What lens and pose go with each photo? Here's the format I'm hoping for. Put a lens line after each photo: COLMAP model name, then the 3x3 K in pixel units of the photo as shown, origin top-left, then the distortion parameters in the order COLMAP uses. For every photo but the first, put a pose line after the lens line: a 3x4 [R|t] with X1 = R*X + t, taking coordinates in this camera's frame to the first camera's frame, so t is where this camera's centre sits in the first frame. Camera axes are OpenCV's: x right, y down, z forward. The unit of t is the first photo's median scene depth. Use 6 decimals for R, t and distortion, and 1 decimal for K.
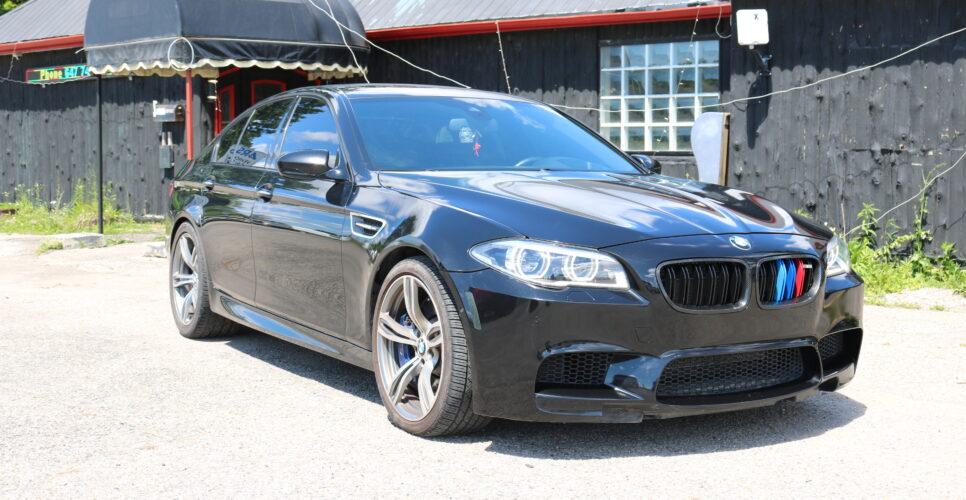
lens RADIAL K [[1221.3, 0, 482.1], [0, 1221.3, 246.9], [0, 0, 1]] dist [-0.029047, 0.000000]
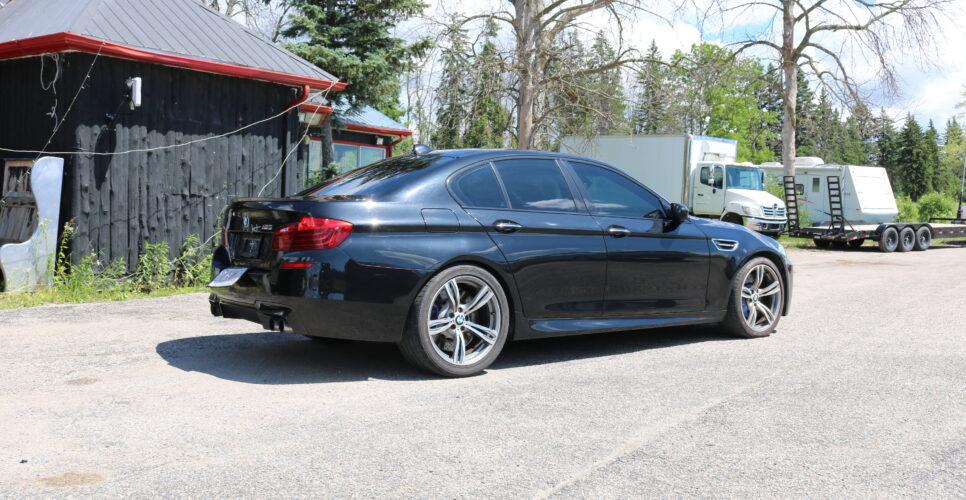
lens RADIAL K [[926.8, 0, 454.2], [0, 926.8, 249.9], [0, 0, 1]] dist [0.049498, 0.000000]
pose [[-0.129200, -0.049503, 0.990382, -0.744653], [0.057402, 0.996705, 0.057308, -0.058002], [-0.989956, 0.064254, -0.125932, 0.809946]]
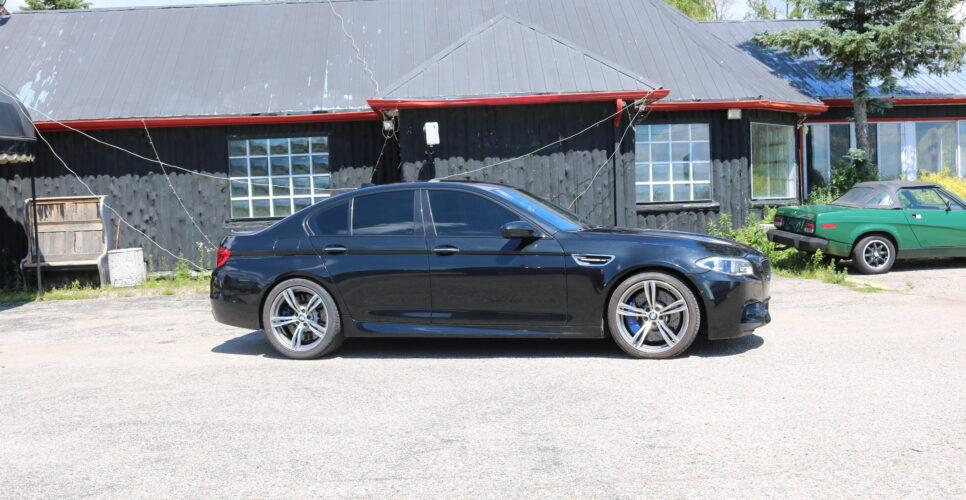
lens RADIAL K [[1086.6, 0, 478.8], [0, 1086.6, 251.1], [0, 0, 1]] dist [-0.088066, 0.000000]
pose [[0.730569, -0.067053, 0.679539, -0.685561], [0.093576, 0.995609, -0.002362, -0.021397], [-0.676397, 0.065314, 0.733636, -0.049070]]
